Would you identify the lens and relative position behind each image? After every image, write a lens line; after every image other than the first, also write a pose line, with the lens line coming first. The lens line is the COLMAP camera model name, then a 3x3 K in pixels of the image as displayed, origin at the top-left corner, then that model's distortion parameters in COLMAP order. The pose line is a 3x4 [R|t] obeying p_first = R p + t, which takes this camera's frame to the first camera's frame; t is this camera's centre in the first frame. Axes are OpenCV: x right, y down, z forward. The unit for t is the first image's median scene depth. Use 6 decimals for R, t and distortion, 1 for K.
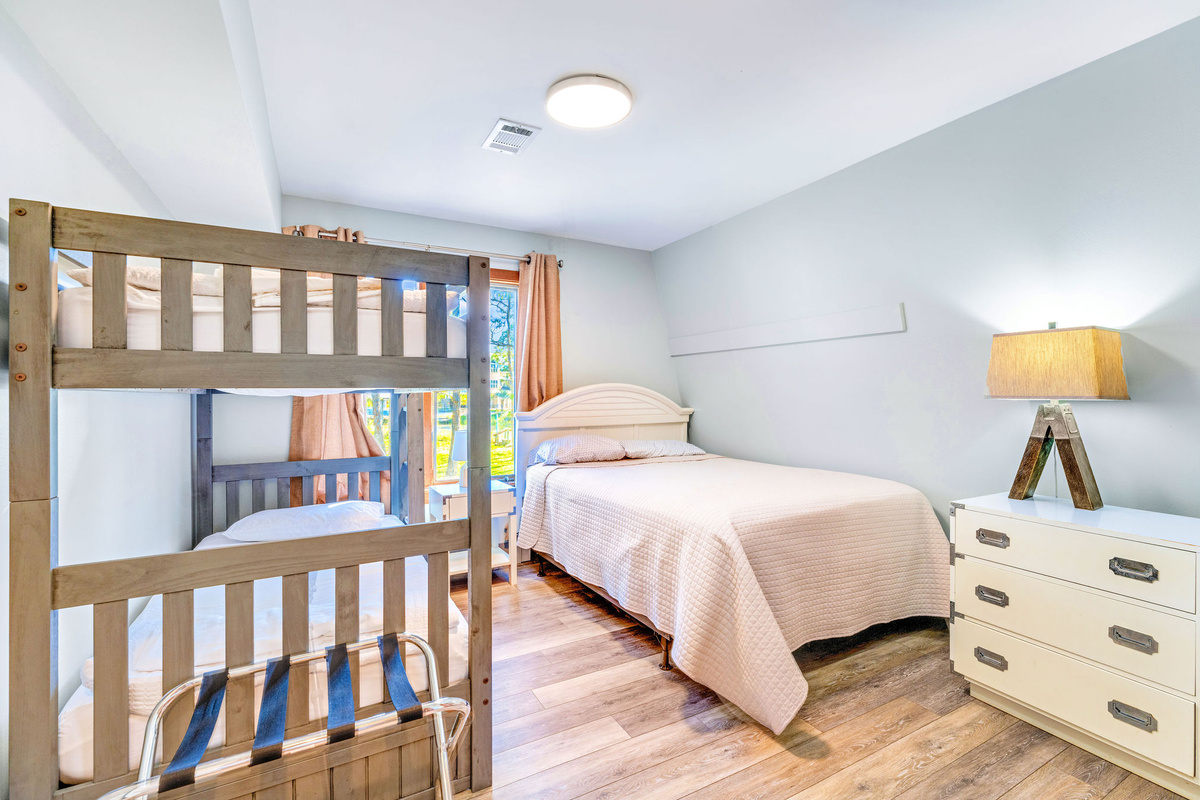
lens RADIAL K [[502.4, 0, 602.5], [0, 502.4, 390.2], [0, 0, 1]] dist [-0.000656, -0.000081]
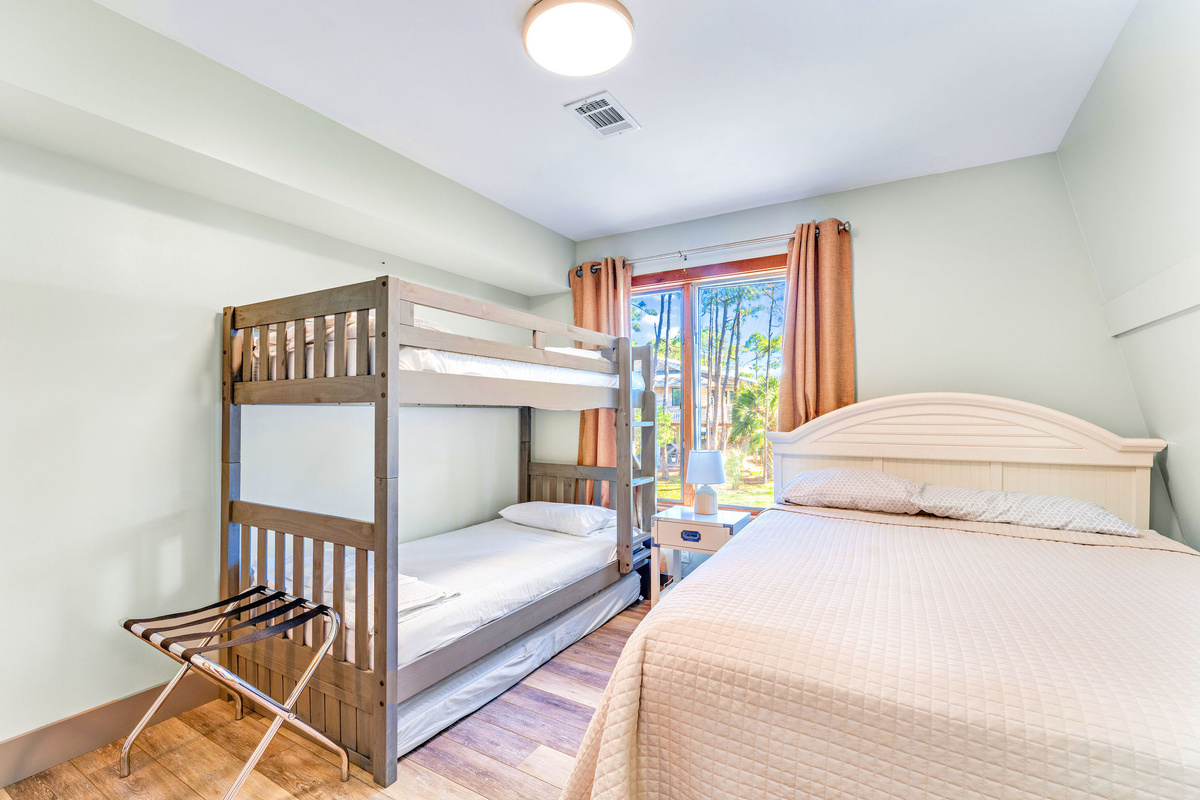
lens RADIAL K [[530.1, 0, 600.0], [0, 530.1, 400.0], [0, 0, 1]] dist [-0.000090, 0.000015]
pose [[0.533911, -0.008635, -0.845497, 0.403858], [0.002649, 0.999960, -0.008540, 0.000484], [0.845537, 0.002320, 0.533912, 0.339028]]
